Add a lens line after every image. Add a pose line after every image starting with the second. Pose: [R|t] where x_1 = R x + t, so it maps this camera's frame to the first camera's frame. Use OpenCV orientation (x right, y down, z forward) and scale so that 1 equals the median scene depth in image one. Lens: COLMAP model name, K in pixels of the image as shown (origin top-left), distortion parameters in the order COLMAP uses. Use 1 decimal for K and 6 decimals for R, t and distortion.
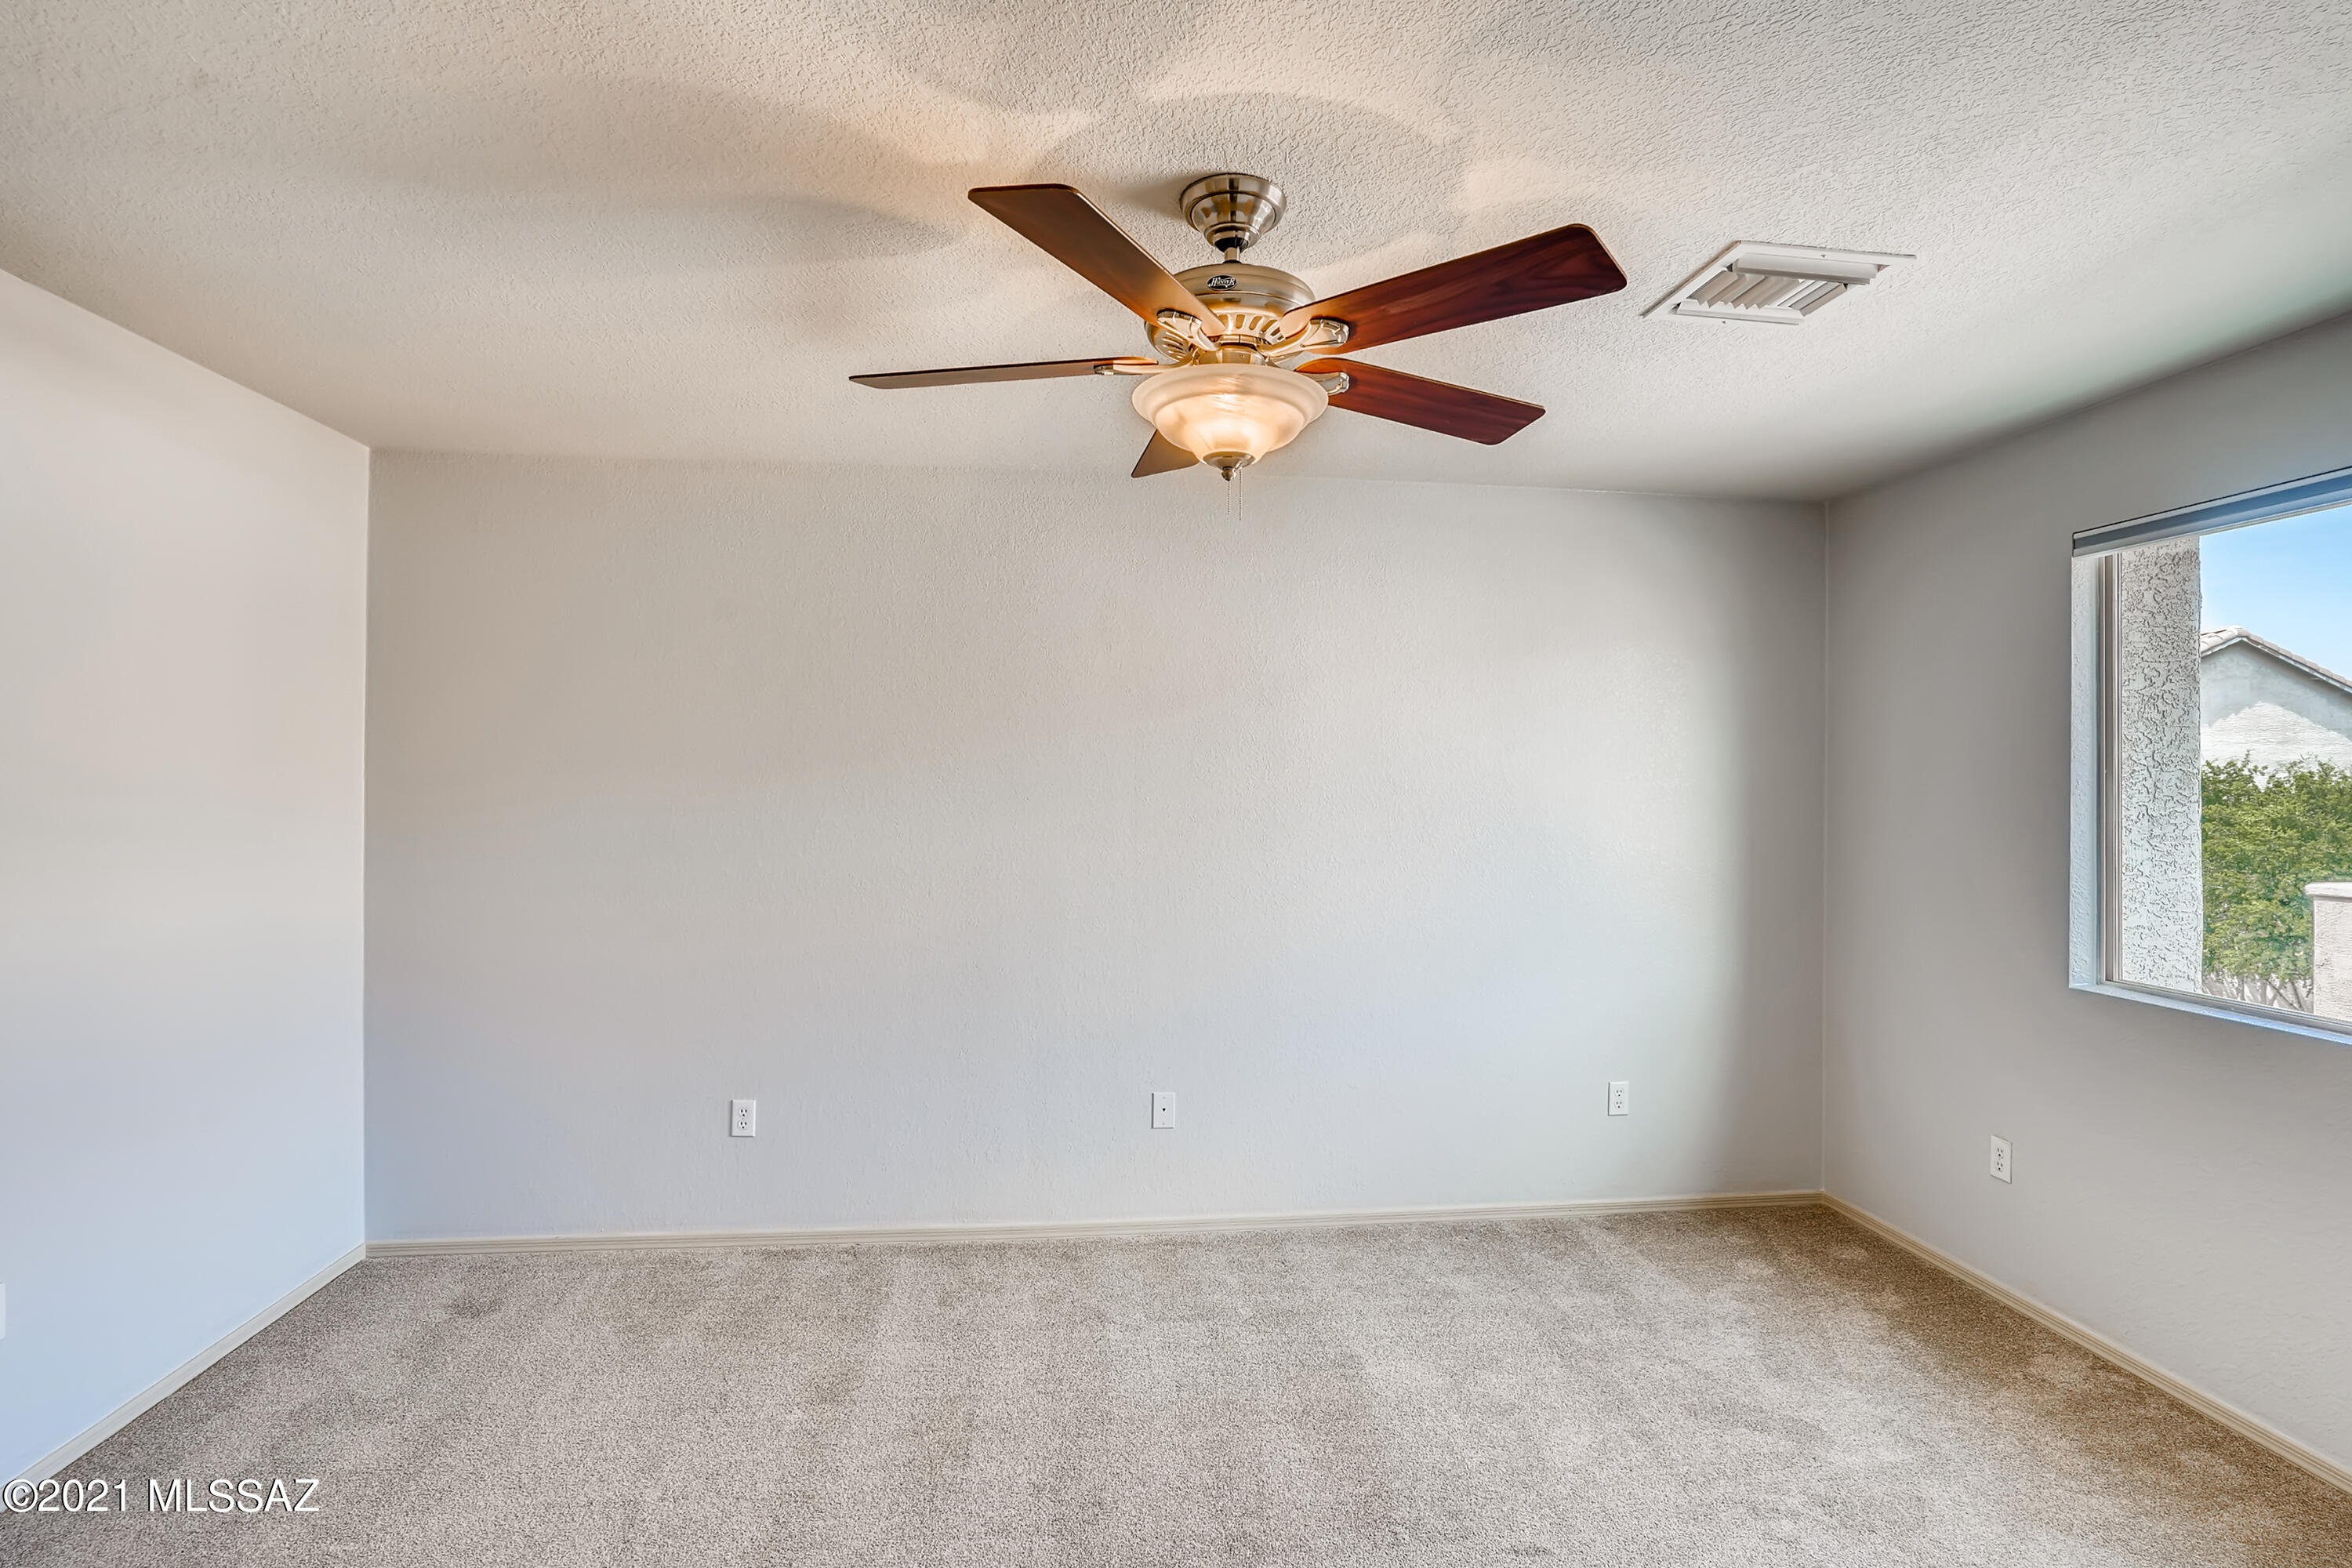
lens RADIAL K [[1170.8, 0, 1188.0], [0, 1170.8, 767.9], [0, 0, 1]] dist [-0.044175, 0.025281]
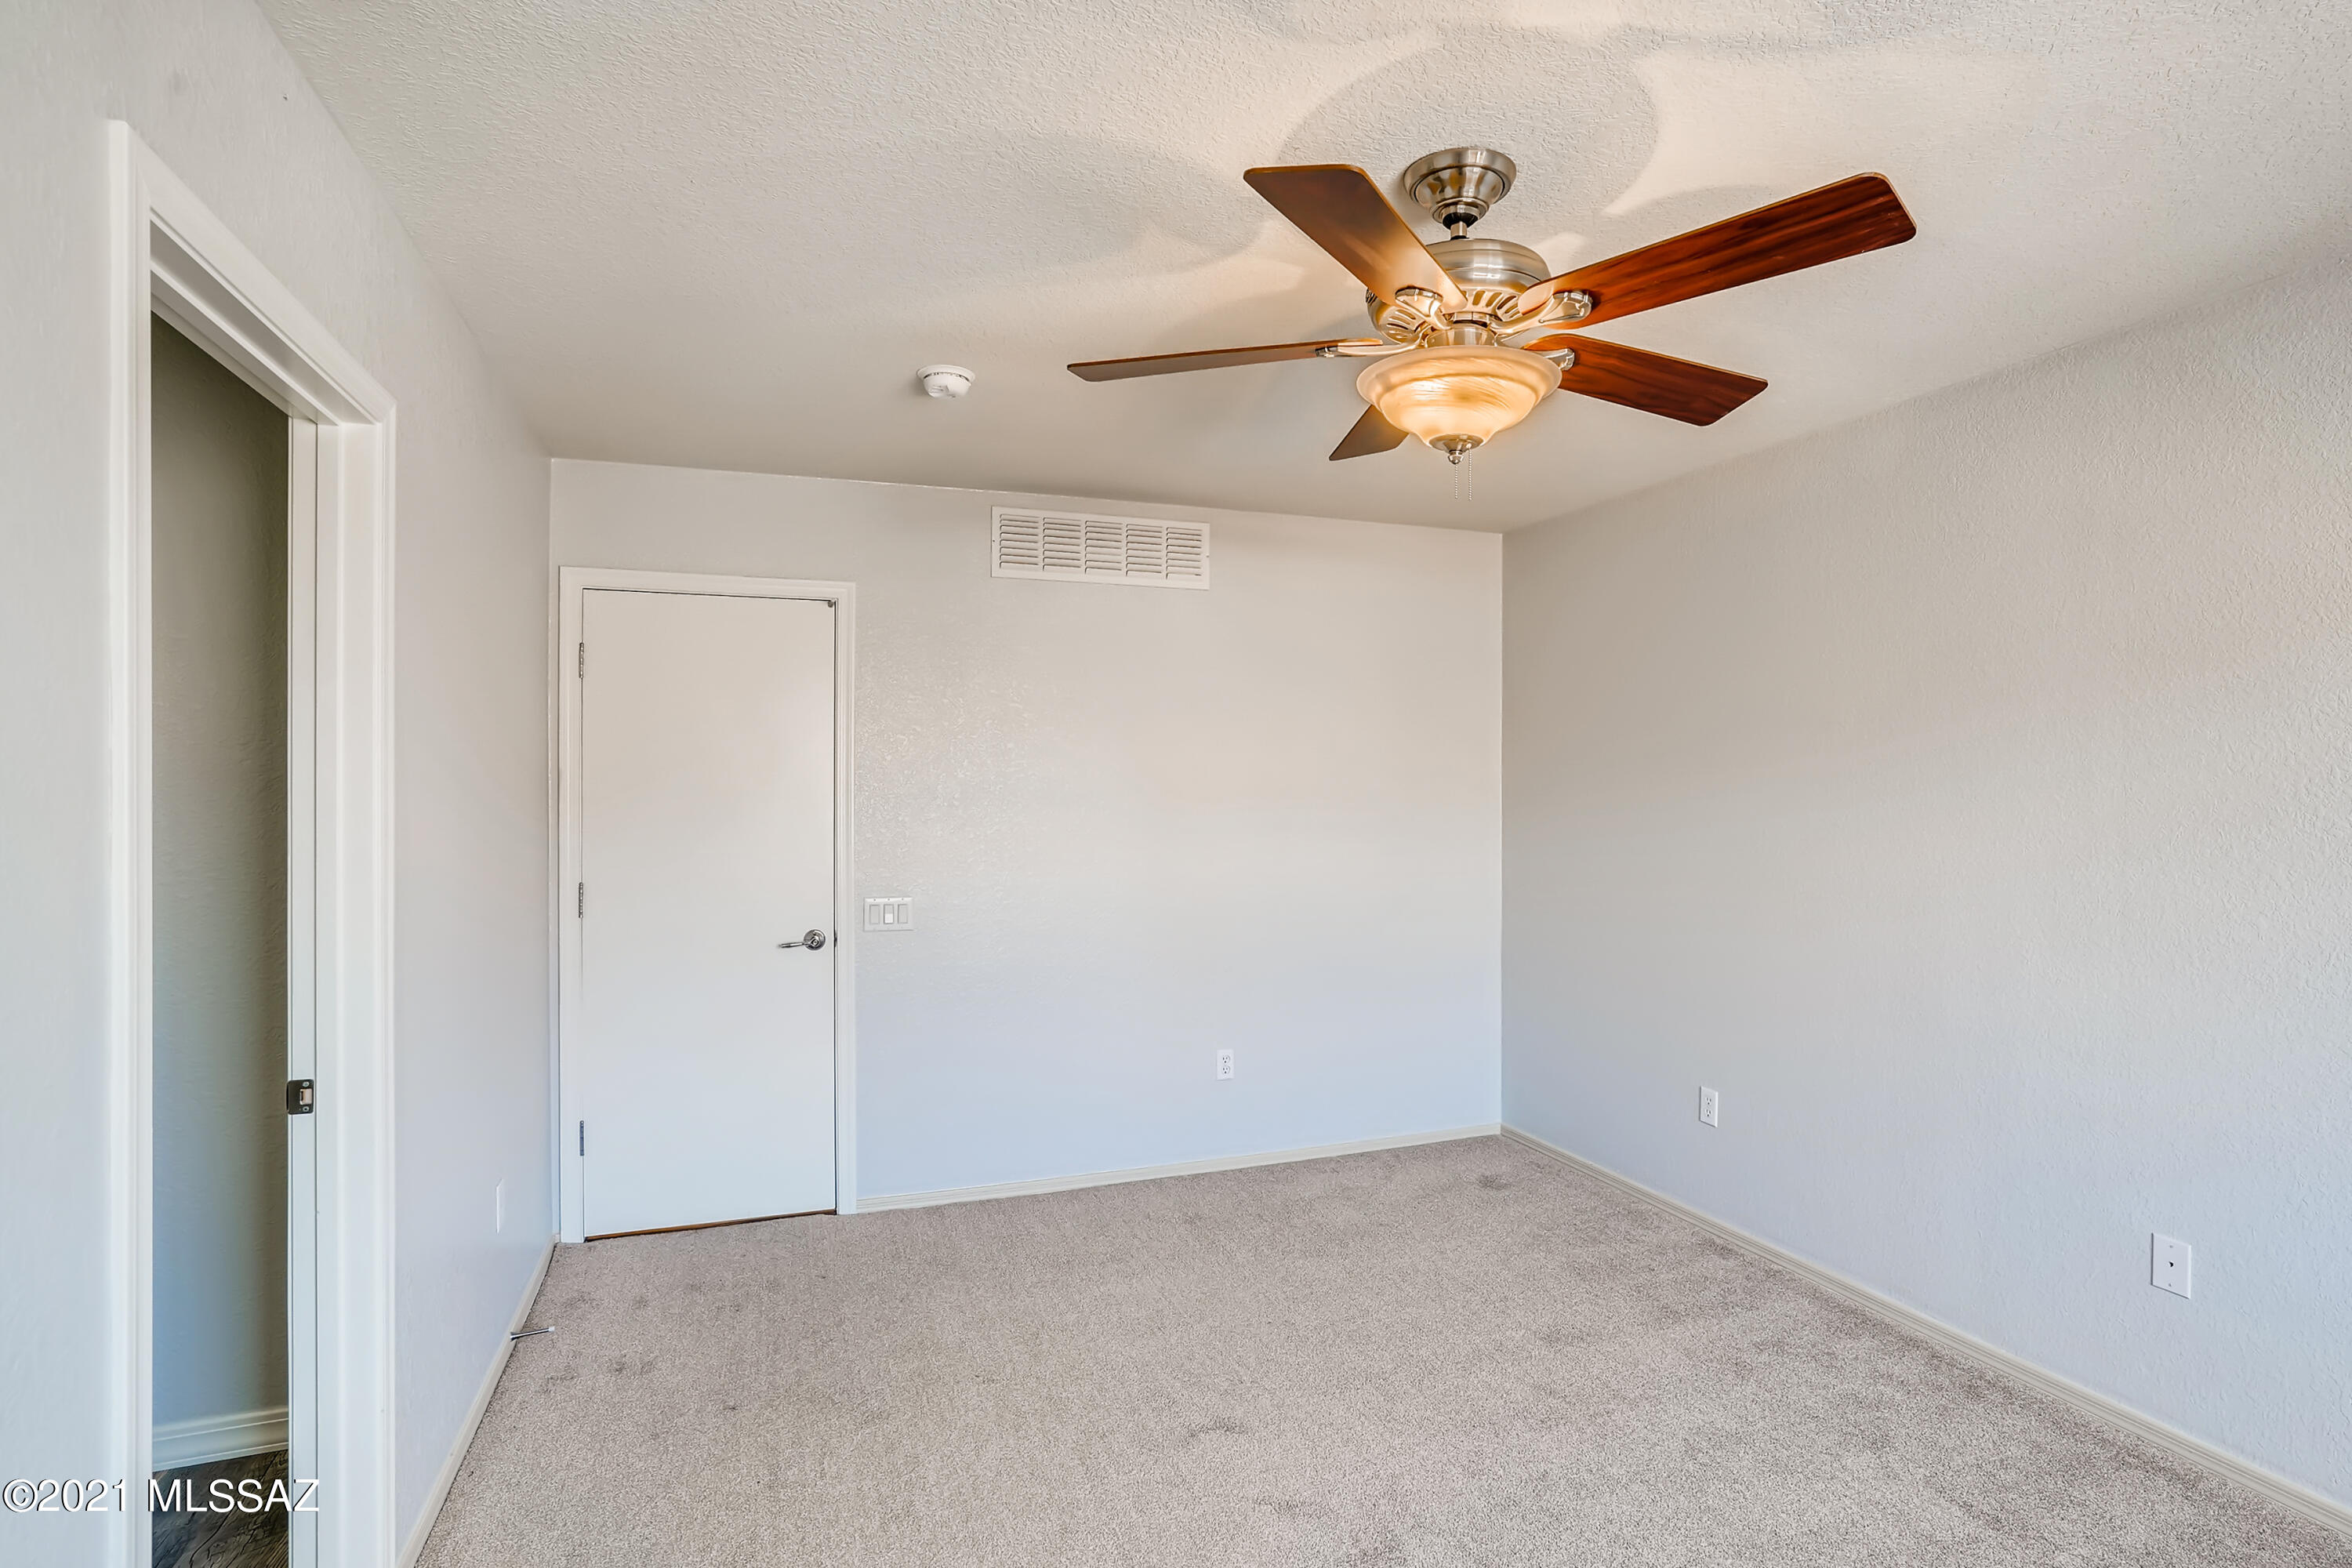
lens RADIAL K [[1170.8, 0, 1188.0], [0, 1170.8, 767.9], [0, 0, 1]] dist [-0.044175, 0.025281]
pose [[0.247218, -0.013569, -0.968865, 0.531972], [0.008979, 0.999891, -0.011713, 0.008346], [0.968918, -0.005804, 0.247313, 0.311851]]
